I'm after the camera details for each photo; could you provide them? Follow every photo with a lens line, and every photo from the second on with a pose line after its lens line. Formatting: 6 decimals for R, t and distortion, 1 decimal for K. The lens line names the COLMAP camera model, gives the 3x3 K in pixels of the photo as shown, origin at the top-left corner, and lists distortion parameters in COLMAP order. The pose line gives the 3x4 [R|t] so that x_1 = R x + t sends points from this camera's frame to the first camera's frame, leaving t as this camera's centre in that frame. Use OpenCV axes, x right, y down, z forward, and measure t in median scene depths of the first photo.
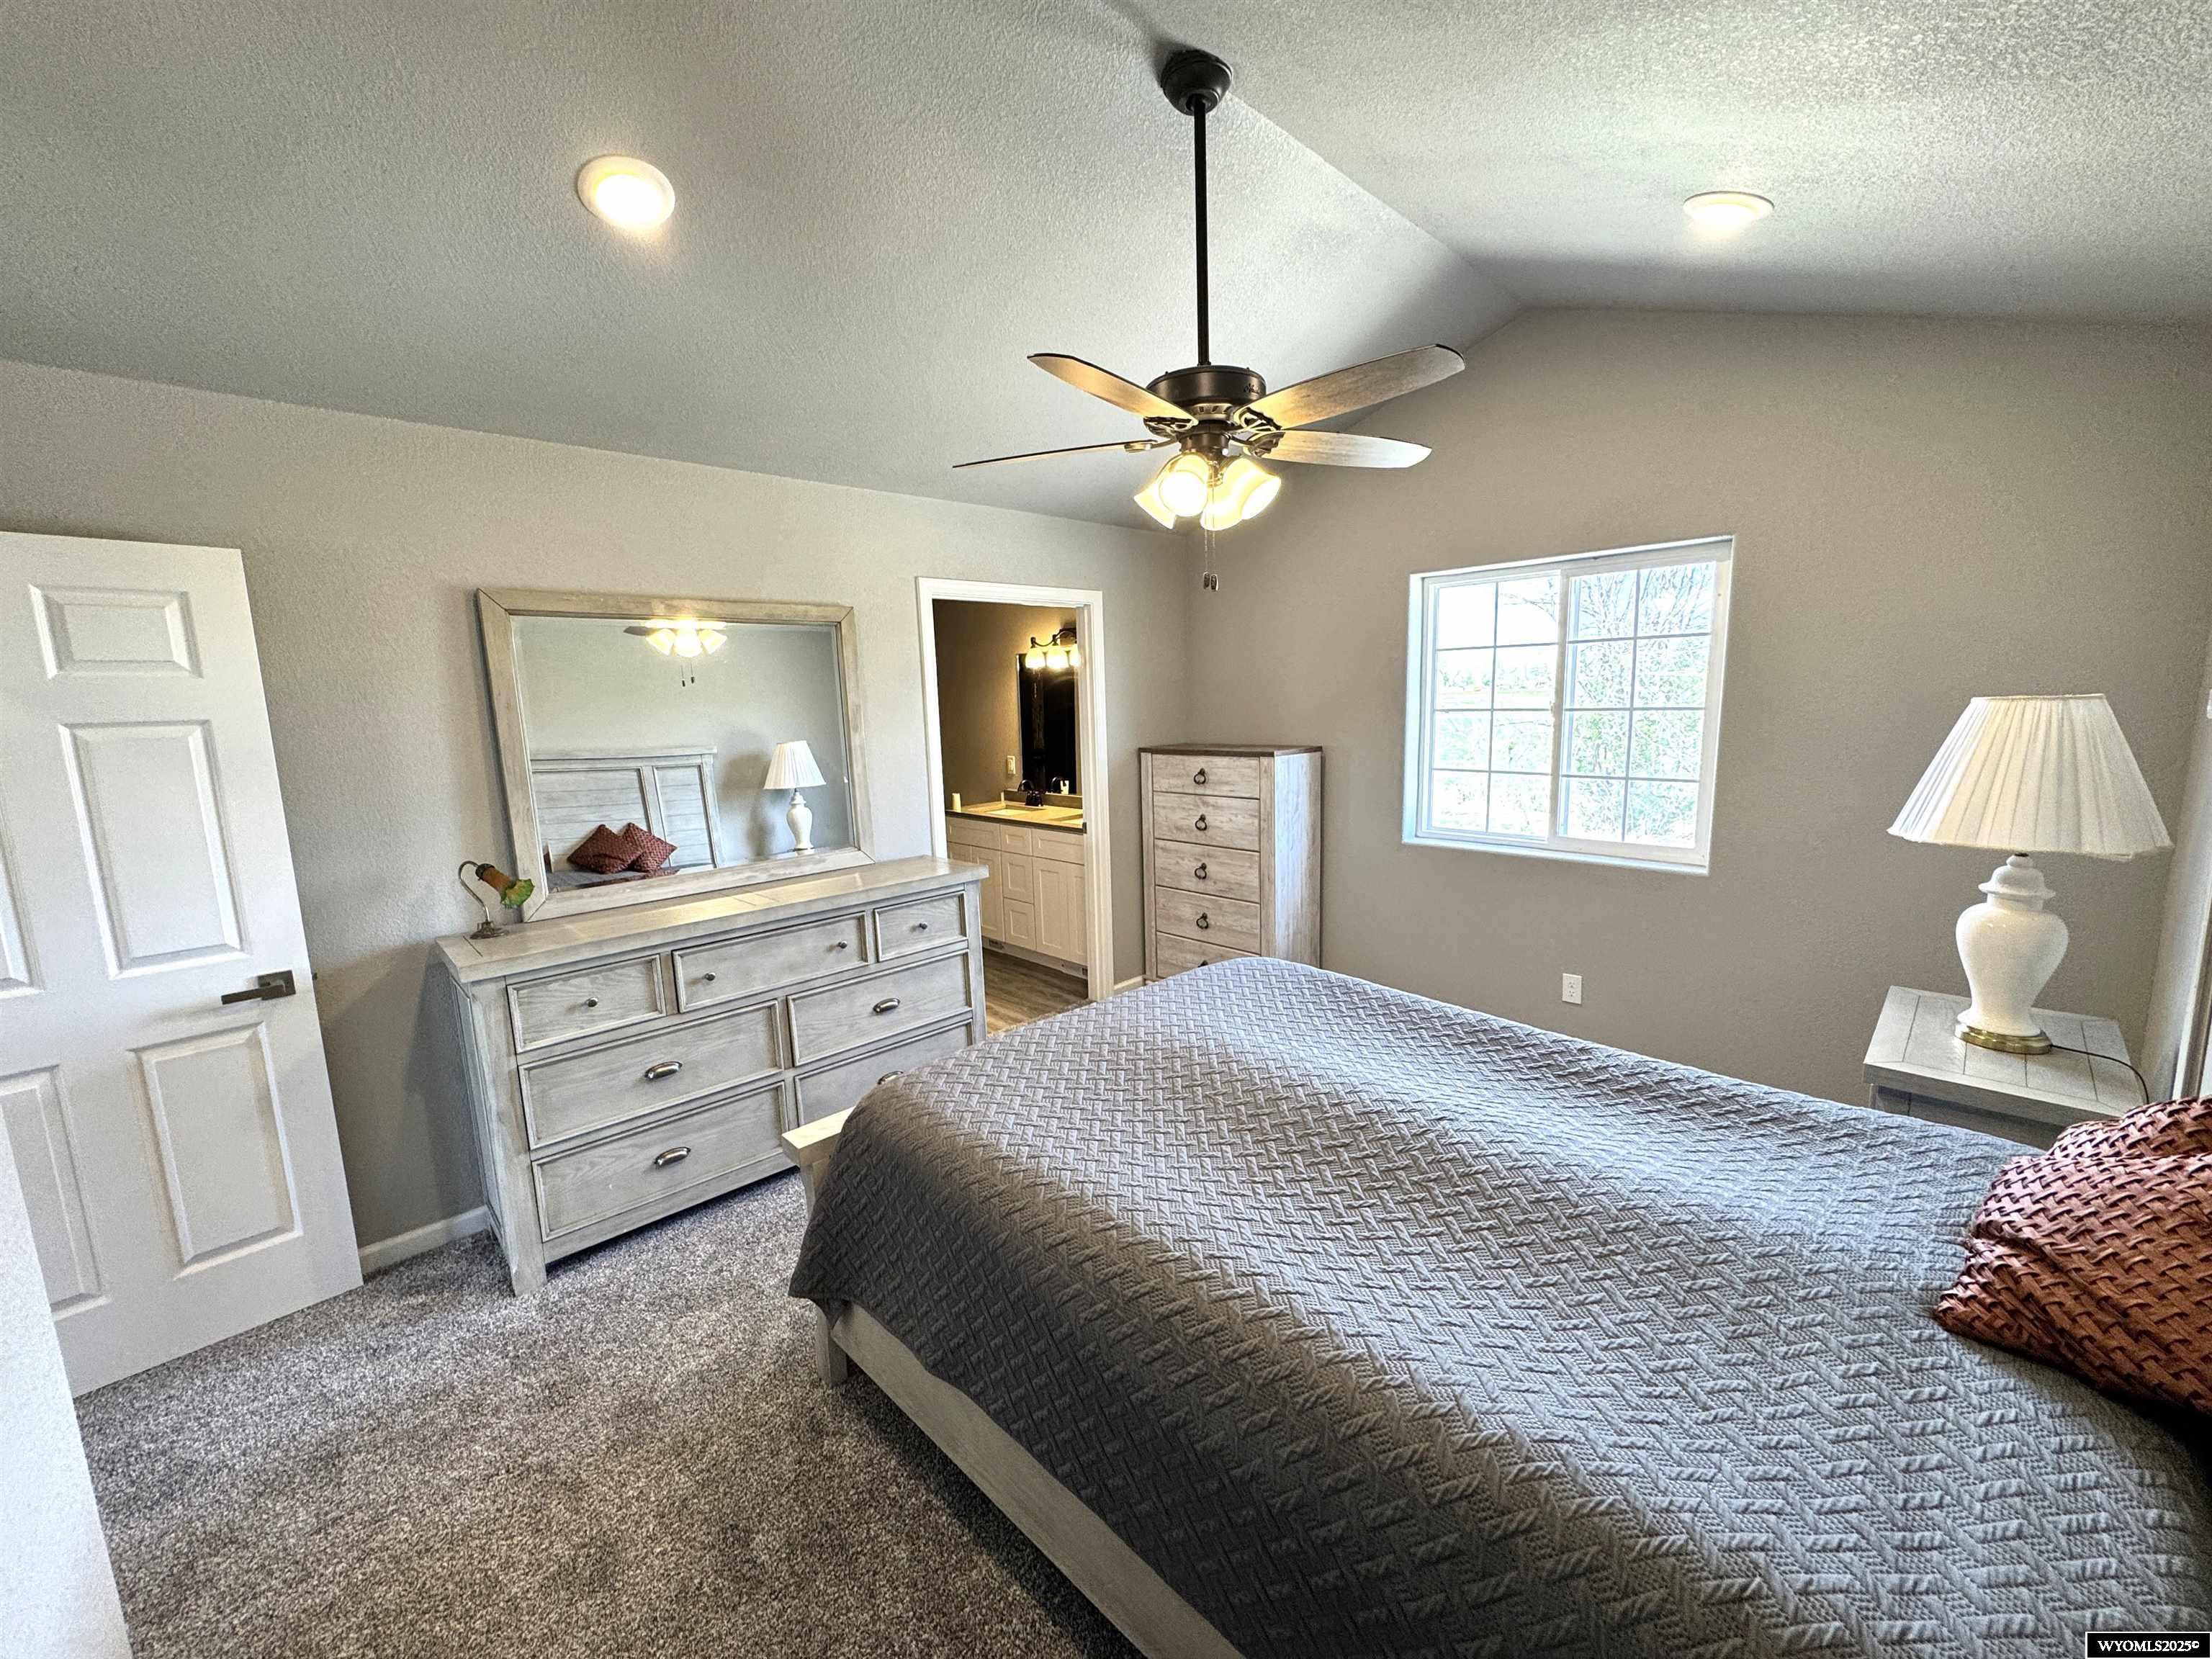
lens RADIAL K [[888.5, 0, 1104.6], [0, 888.5, 831.1], [0, 0, 1]] dist [0.002977, 0.000282]
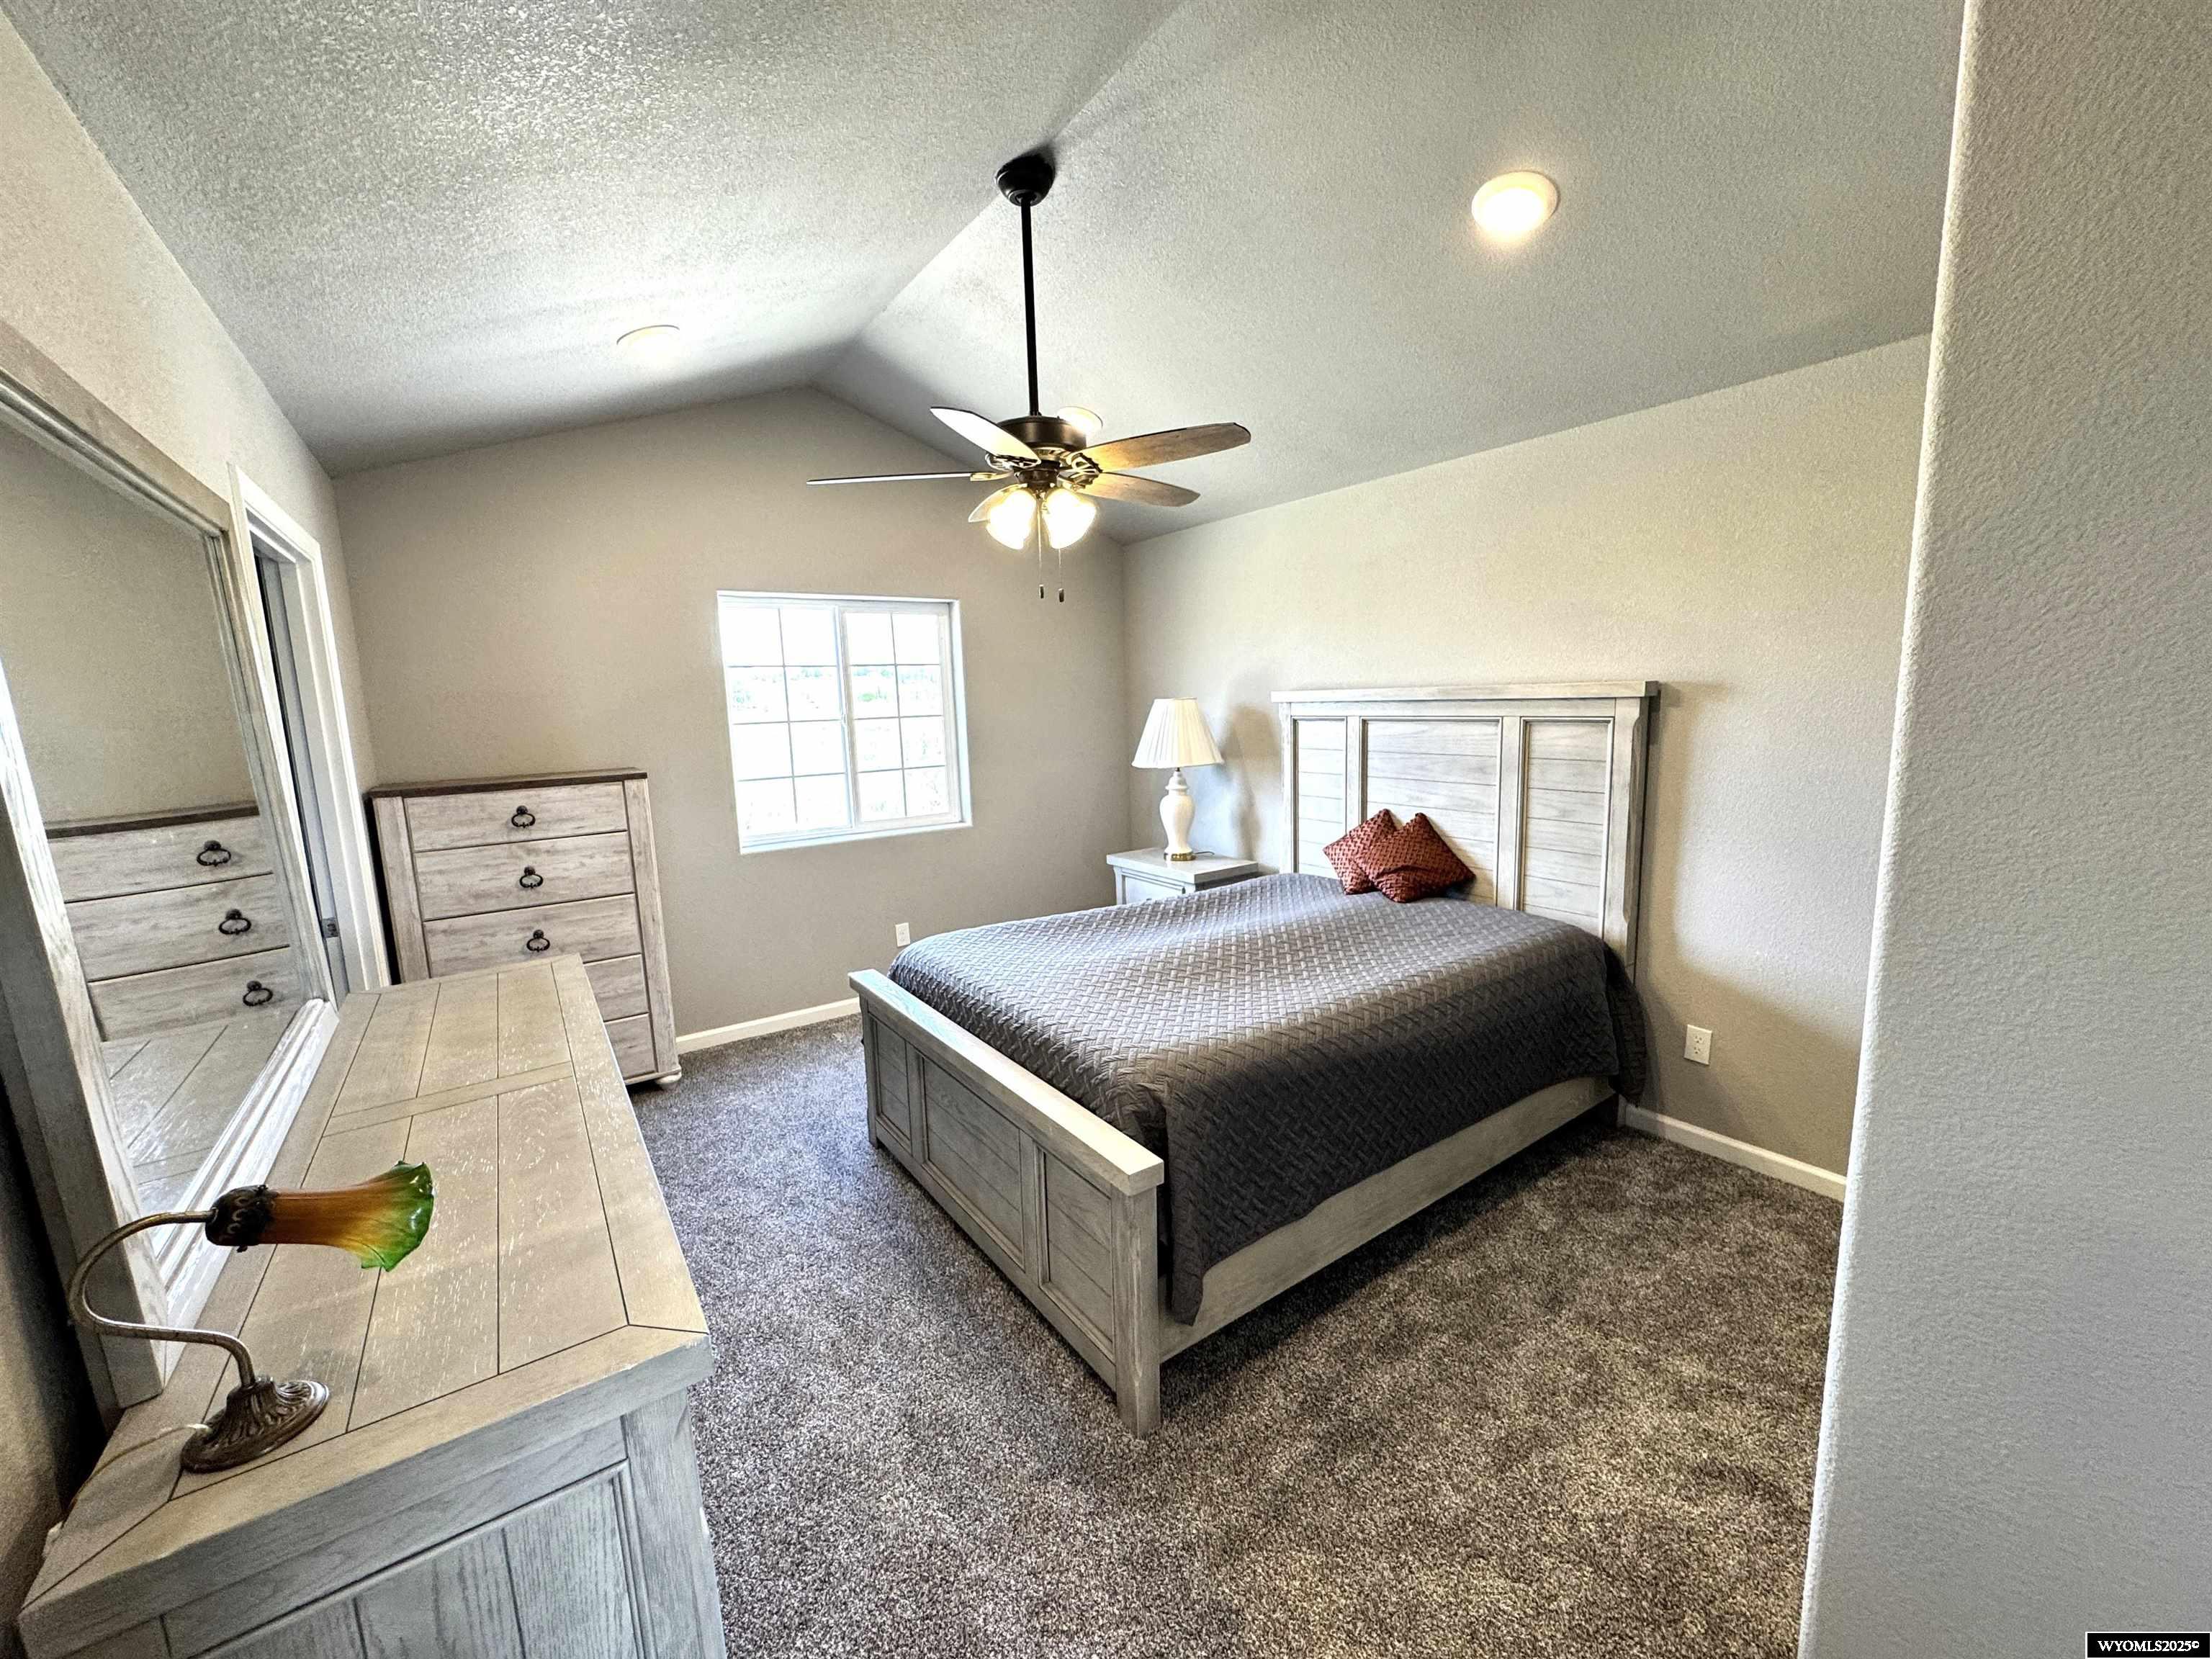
lens RADIAL K [[888.5, 0, 1101.5], [0, 888.5, 840.2], [0, 0, 1]] dist [0.002977, 0.000282]
pose [[0.167953, -0.135776, 0.976400, -0.841402], [0.184803, 0.977246, 0.104106, -0.045700], [-0.968318, 0.162957, 0.189223, 0.589092]]
